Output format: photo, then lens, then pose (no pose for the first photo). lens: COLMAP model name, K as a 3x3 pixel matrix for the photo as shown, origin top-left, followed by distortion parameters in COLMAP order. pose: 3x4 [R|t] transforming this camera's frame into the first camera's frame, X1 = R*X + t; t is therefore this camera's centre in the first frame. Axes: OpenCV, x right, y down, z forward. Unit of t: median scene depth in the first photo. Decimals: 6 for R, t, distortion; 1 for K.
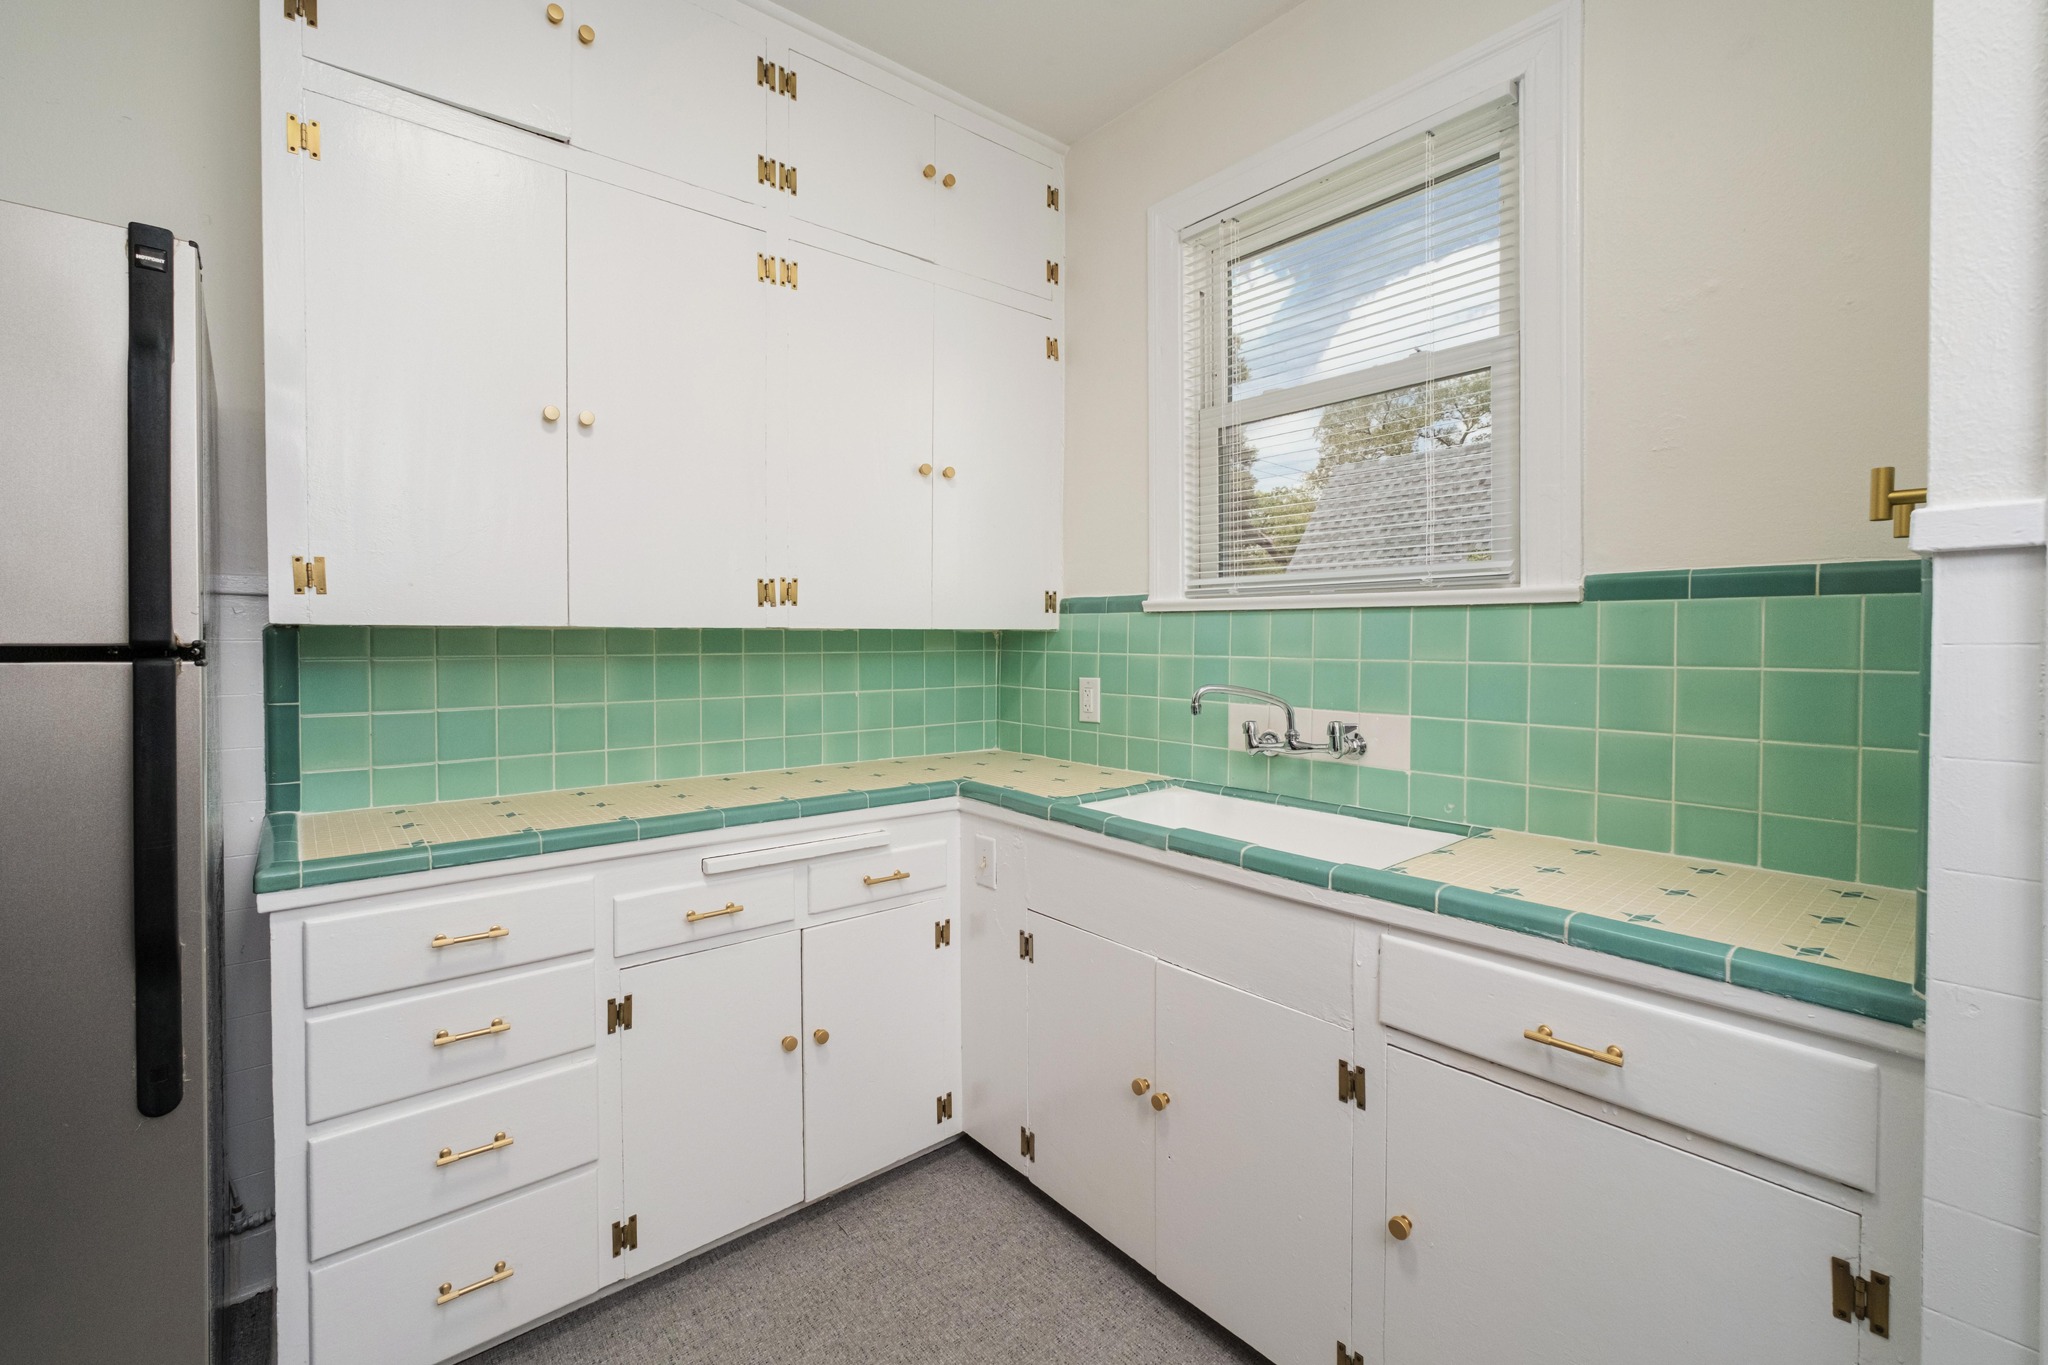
lens RADIAL K [[864.0, 0, 1033.3], [0, 864.0, 650.3], [0, 0, 1]] dist [-0.015987, 0.005021]
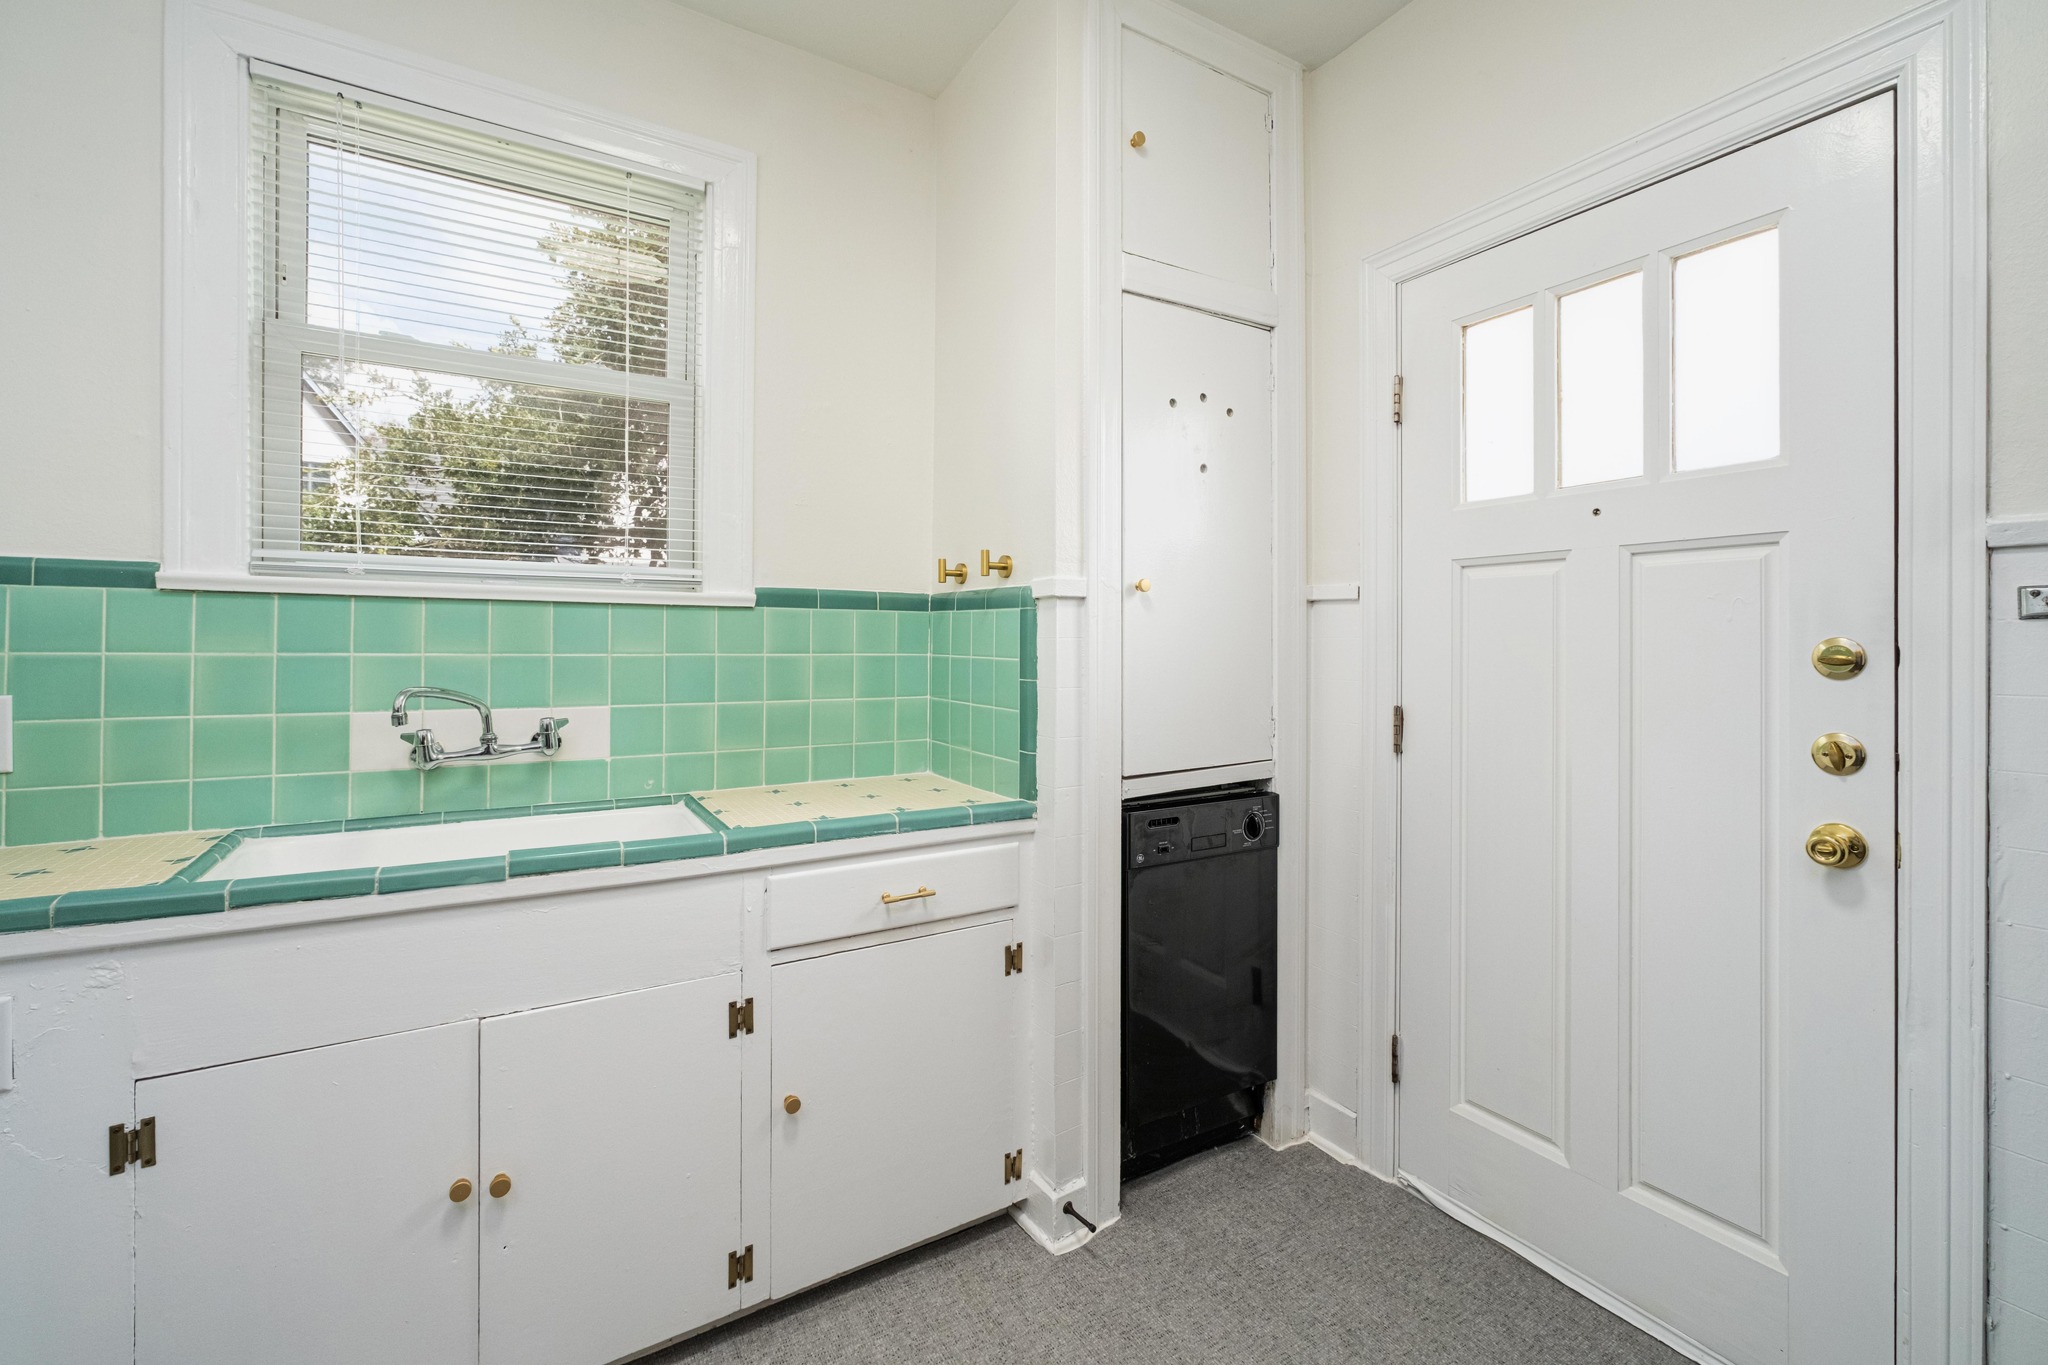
lens RADIAL K [[864.0, 0, 1033.3], [0, 864.0, 650.3], [0, 0, 1]] dist [-0.015987, 0.005021]
pose [[0.156659, -0.011967, 0.987580, -0.516034], [0.005846, 0.999920, 0.011189, -0.001506], [-0.987635, 0.004020, 0.156717, 0.306482]]
